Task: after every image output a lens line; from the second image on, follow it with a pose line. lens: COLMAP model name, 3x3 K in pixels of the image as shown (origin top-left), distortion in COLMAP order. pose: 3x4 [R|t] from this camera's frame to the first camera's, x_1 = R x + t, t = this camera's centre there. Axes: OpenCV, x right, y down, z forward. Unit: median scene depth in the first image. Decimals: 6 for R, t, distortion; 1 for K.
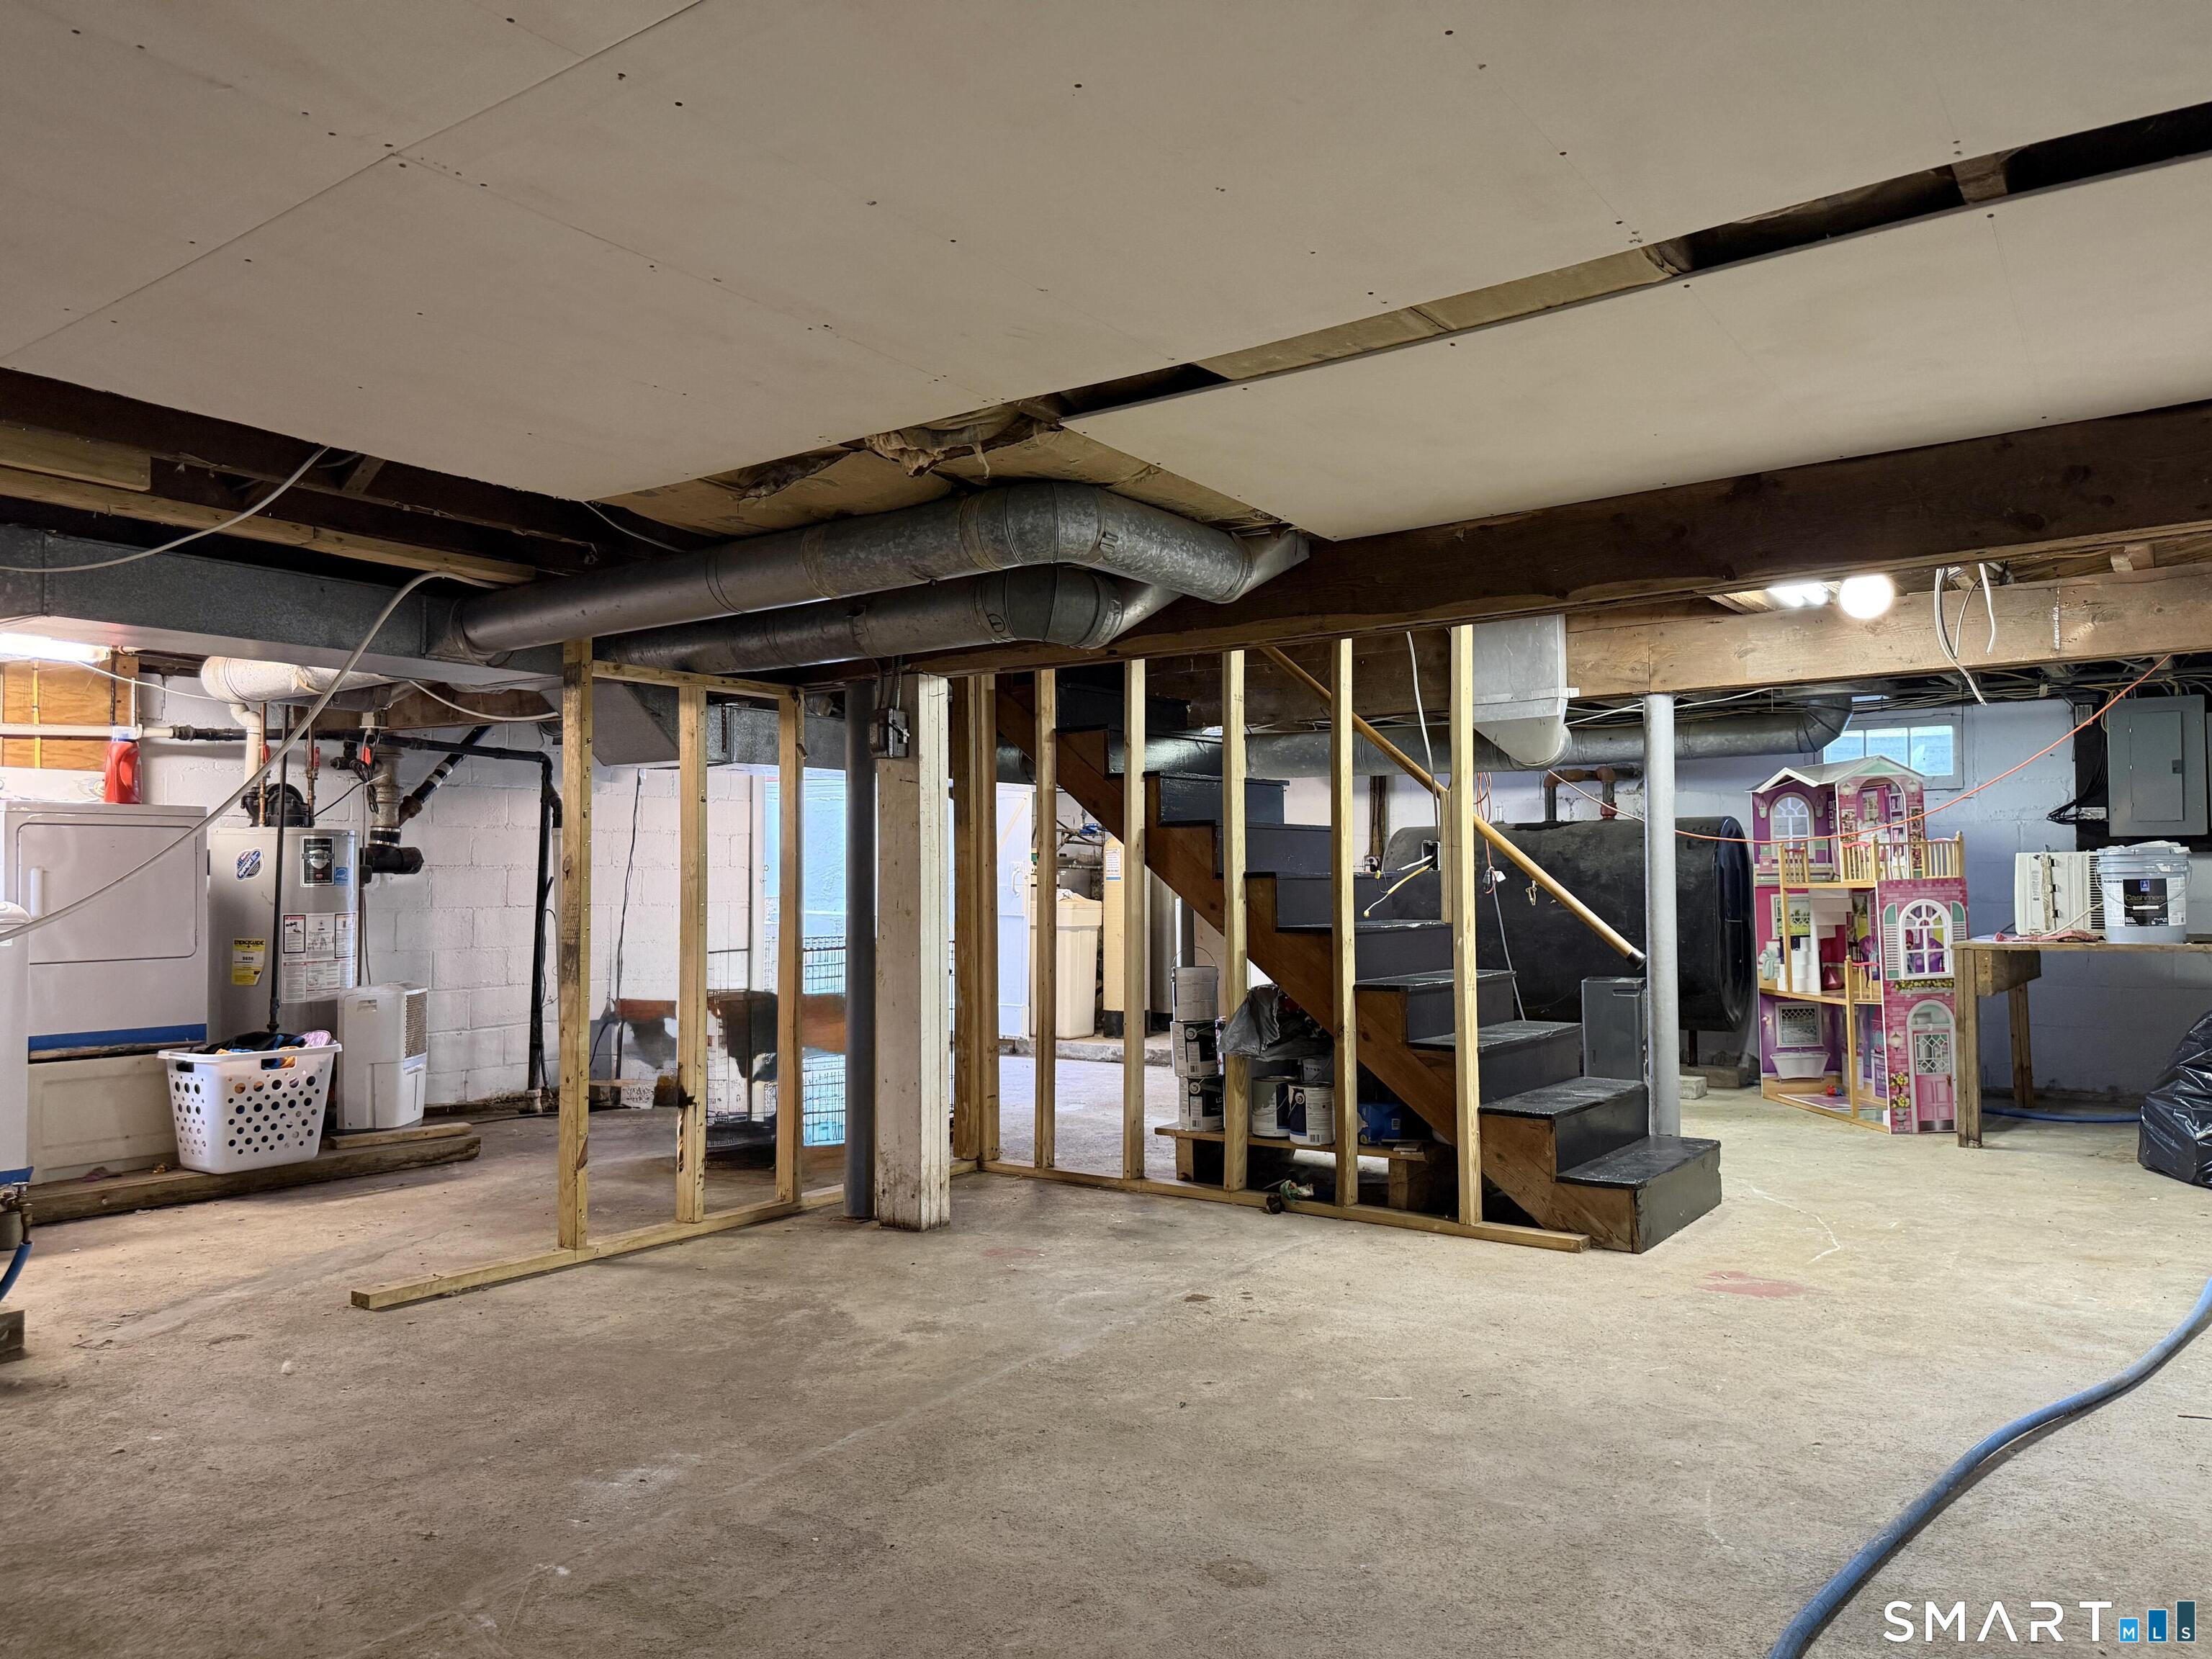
lens RADIAL K [[1533.9, 0, 1106.1], [0, 1533.9, 835.6], [0, 0, 1]] dist [0.032985, -0.058108]
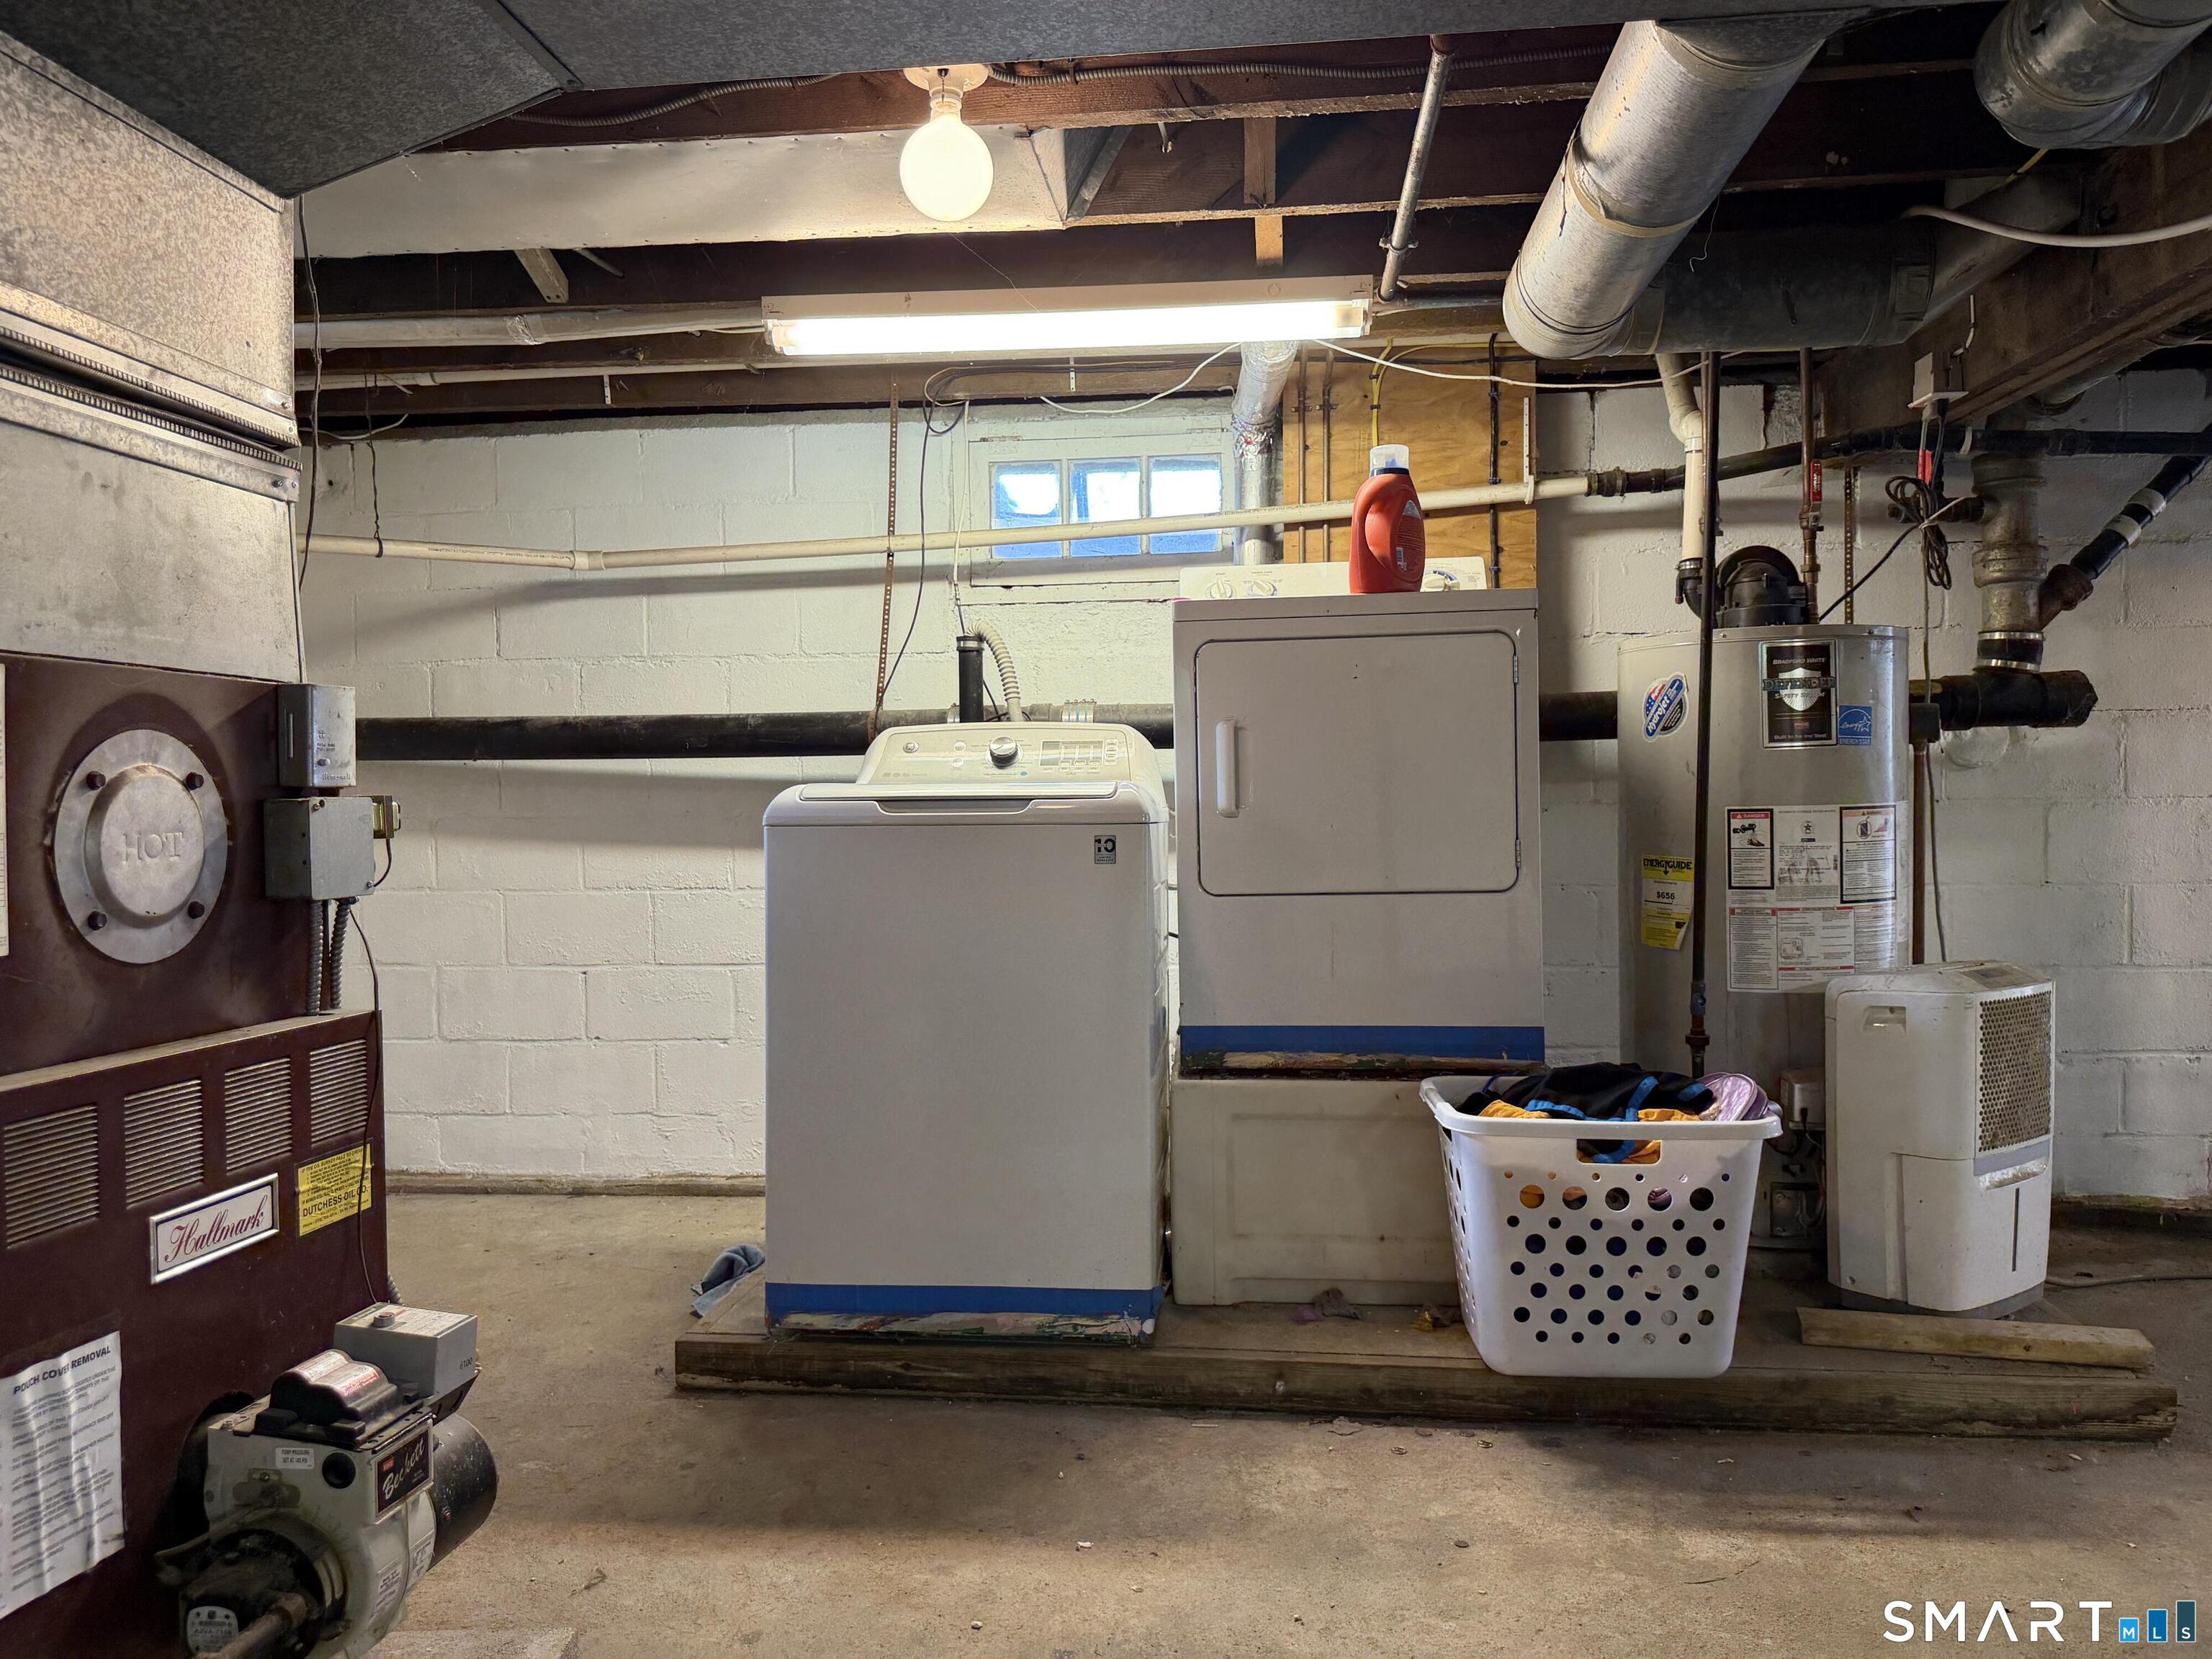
lens RADIAL K [[1533.9, 0, 1104.8], [0, 1533.9, 835.1], [0, 0, 1]] dist [0.032985, -0.058108]
pose [[0.477201, 0.020674, -0.878551, -0.207007], [0.038330, 0.998282, 0.044312, 0.031480], [0.877958, -0.054821, 0.475589, 0.609775]]
